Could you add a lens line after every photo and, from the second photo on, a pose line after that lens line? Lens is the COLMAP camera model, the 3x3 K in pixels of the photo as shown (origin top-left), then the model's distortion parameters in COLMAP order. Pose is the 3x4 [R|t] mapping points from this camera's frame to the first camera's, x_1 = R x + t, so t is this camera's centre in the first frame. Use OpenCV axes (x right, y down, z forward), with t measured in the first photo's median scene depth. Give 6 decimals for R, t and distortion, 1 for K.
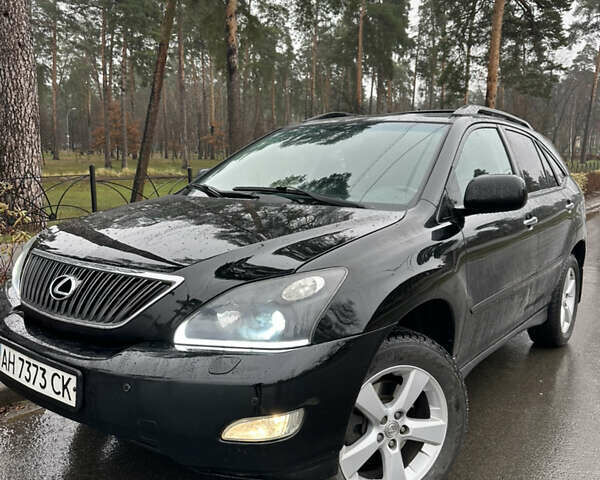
lens RADIAL K [[571.7, 0, 301.6], [0, 571.7, 243.1], [0, 0, 1]] dist [-0.015079, 0.000000]
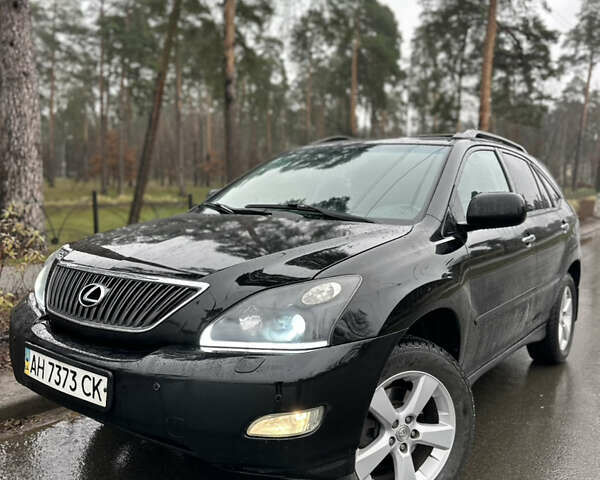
lens RADIAL K [[571.7, 0, 303.7], [0, 571.7, 239.1], [0, 0, 1]] dist [-0.015079, 0.000000]
pose [[0.999915, -0.000792, 0.013015, -0.024255], [0.001516, 0.998448, -0.055675, 0.020145], [-0.012950, 0.055690, 0.998364, -0.038215]]
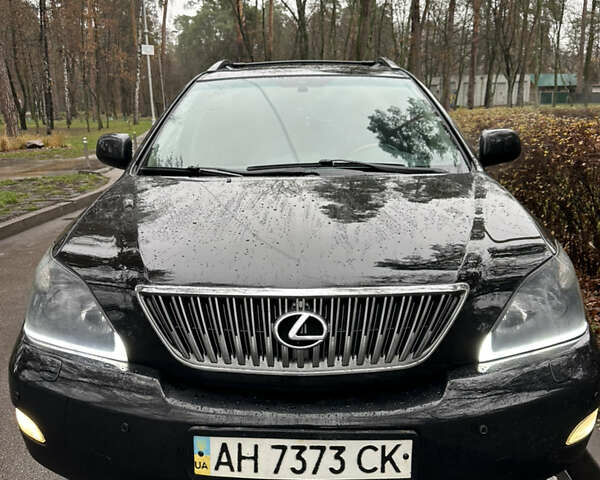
lens RADIAL K [[571.7, 0, 305.3], [0, 571.7, 238.4], [0, 0, 1]] dist [-0.015079, 0.000000]
pose [[0.811993, -0.148110, 0.564562, -0.477660], [0.101117, 0.988338, 0.113852, -0.068926], [-0.574841, -0.035361, 0.817500, 0.251956]]
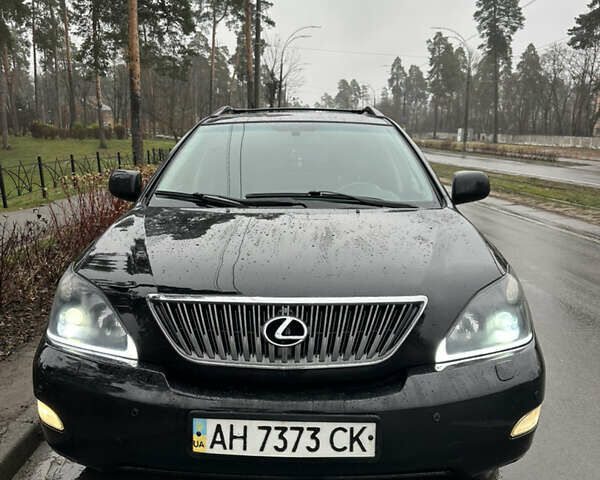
lens RADIAL K [[571.7, 0, 317.7], [0, 571.7, 237.1], [0, 0, 1]] dist [-0.015079, 0.000000]
pose [[0.800617, -0.099014, 0.590939, -0.520032], [0.084112, 0.995058, 0.052769, -0.061639], [-0.593244, 0.007458, 0.804988, 0.171016]]
